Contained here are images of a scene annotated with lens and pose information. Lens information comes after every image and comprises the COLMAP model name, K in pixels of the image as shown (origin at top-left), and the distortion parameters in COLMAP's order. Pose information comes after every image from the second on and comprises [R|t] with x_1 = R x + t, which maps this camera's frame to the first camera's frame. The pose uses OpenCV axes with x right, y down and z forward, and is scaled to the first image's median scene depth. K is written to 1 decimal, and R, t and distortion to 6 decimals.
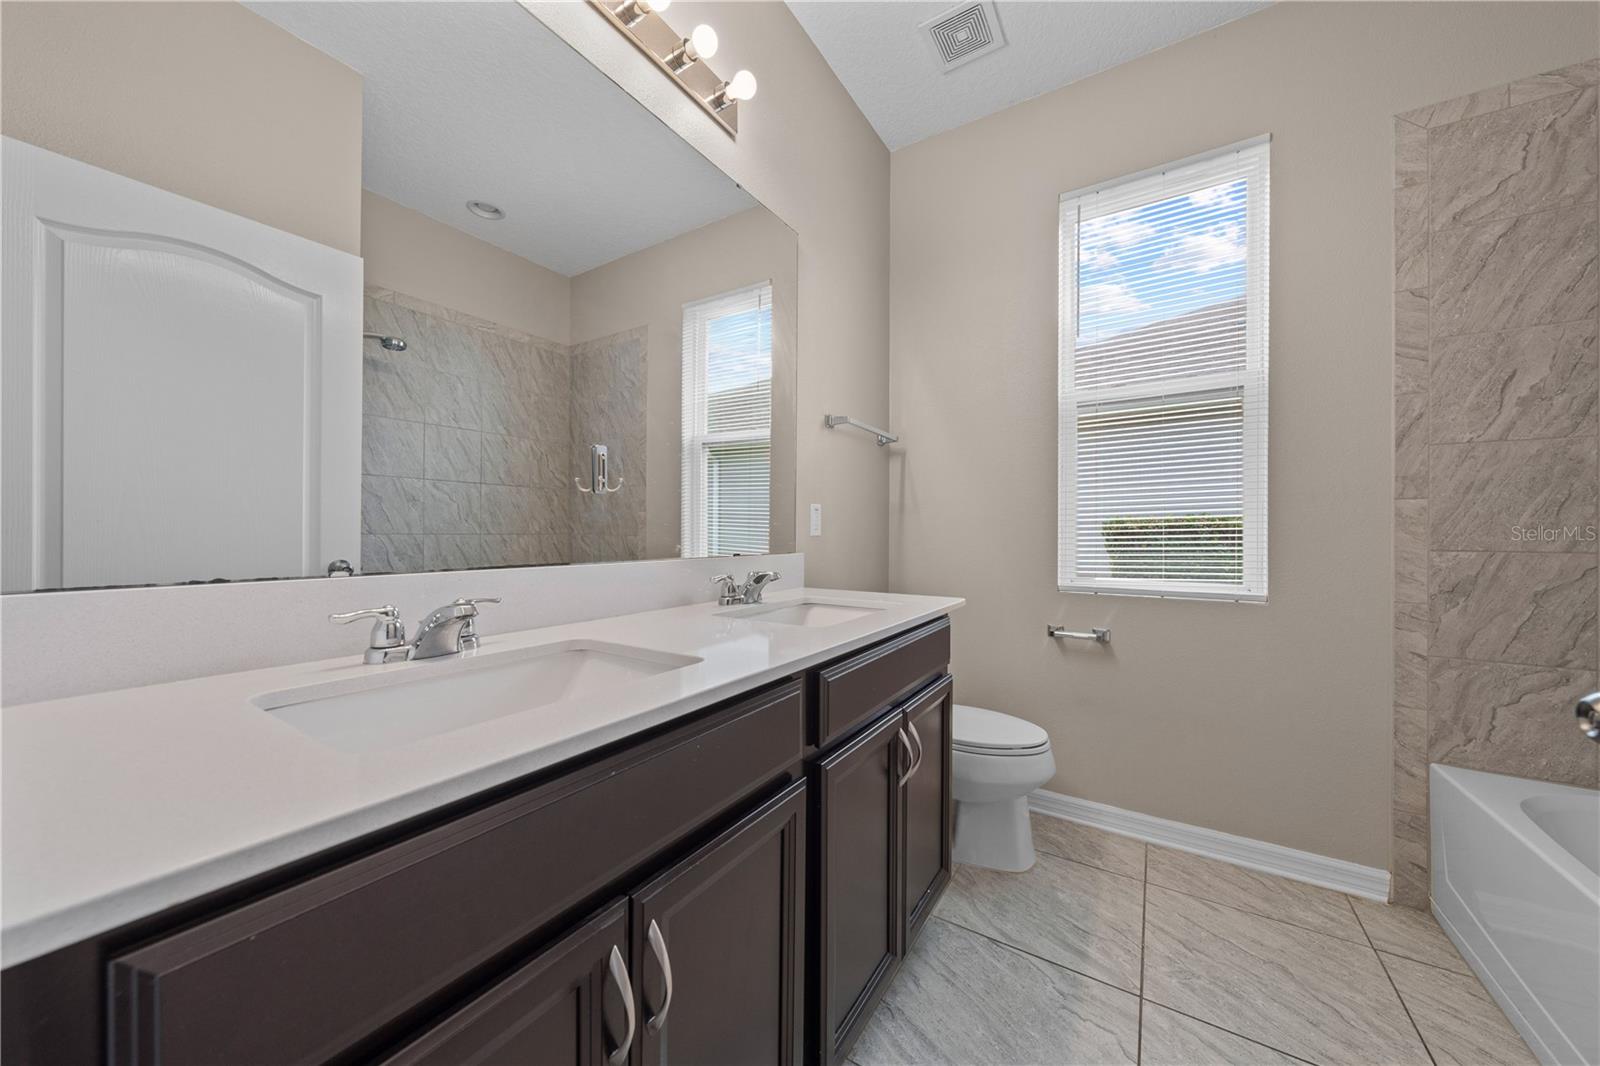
lens RADIAL K [[551.0, 0, 812.6], [0, 551.0, 530.7], [0, 0, 1]] dist [-0.006771, 0.000335]
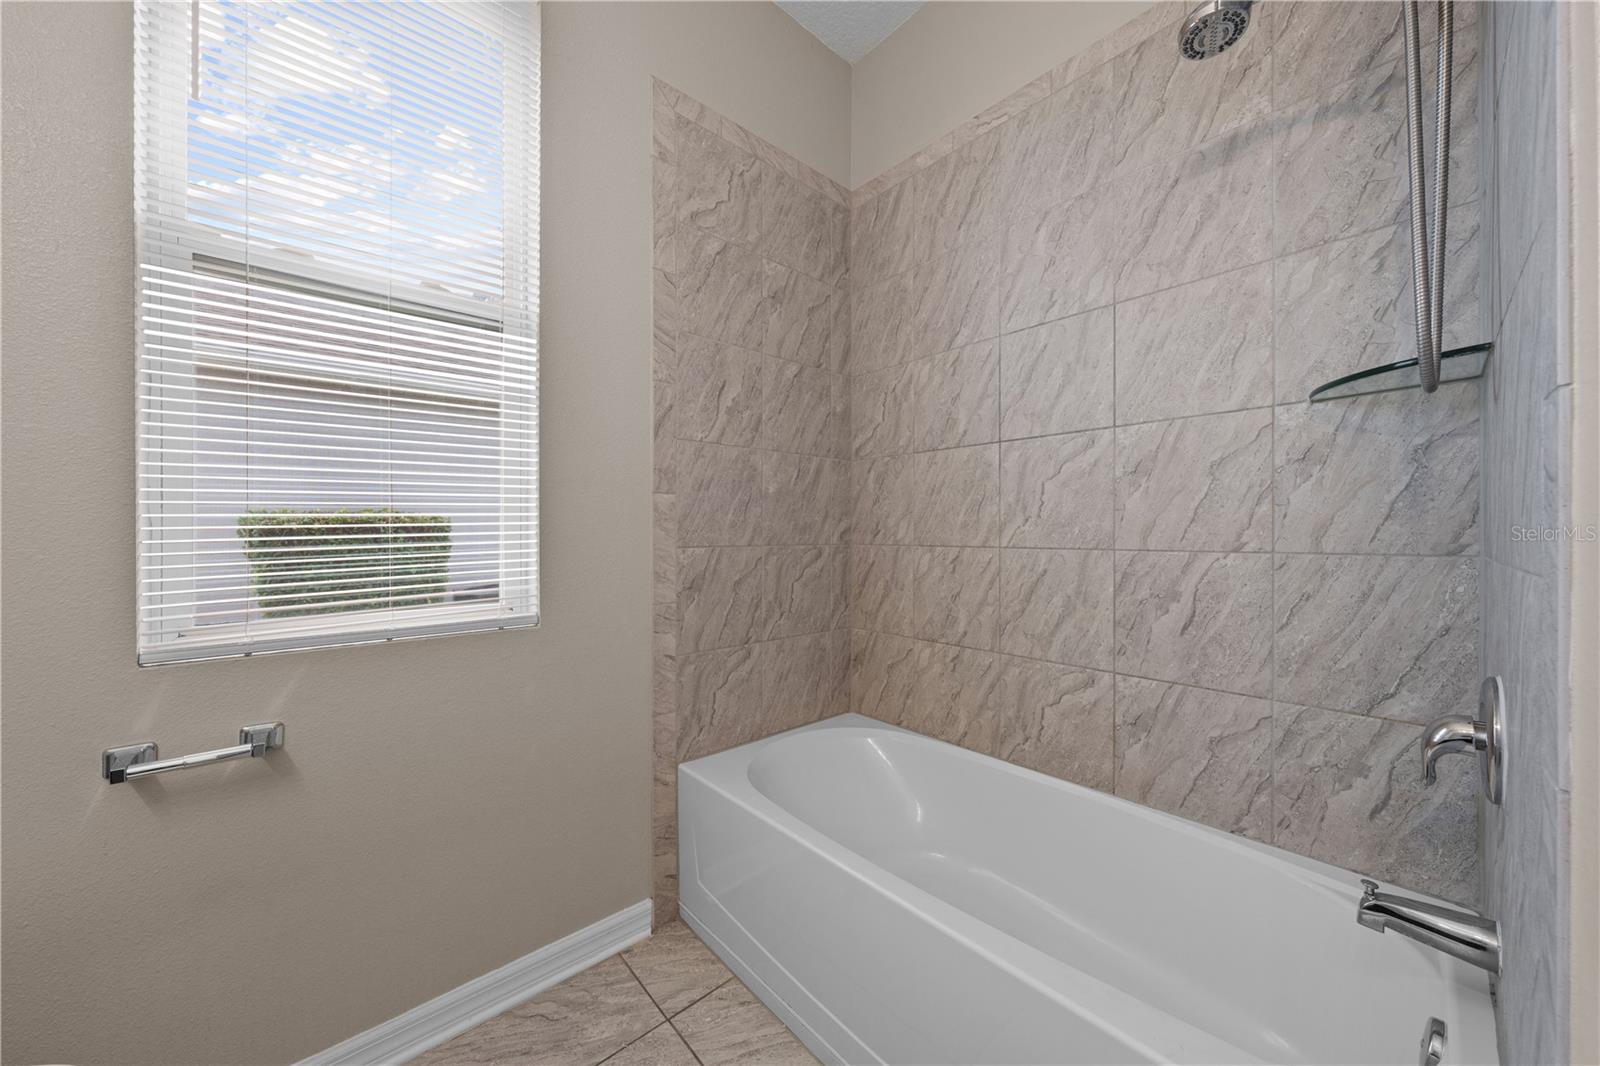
lens RADIAL K [[566.4, 0, 800.0], [0, 566.4, 533.0], [0, 0, 1]] dist [0.001955, 0.000089]
pose [[0.286594, -0.005594, 0.958036, 0.223492], [0.002664, 0.999984, 0.005042, 0.005946], [-0.958049, 0.001107, 0.286604, 0.497540]]
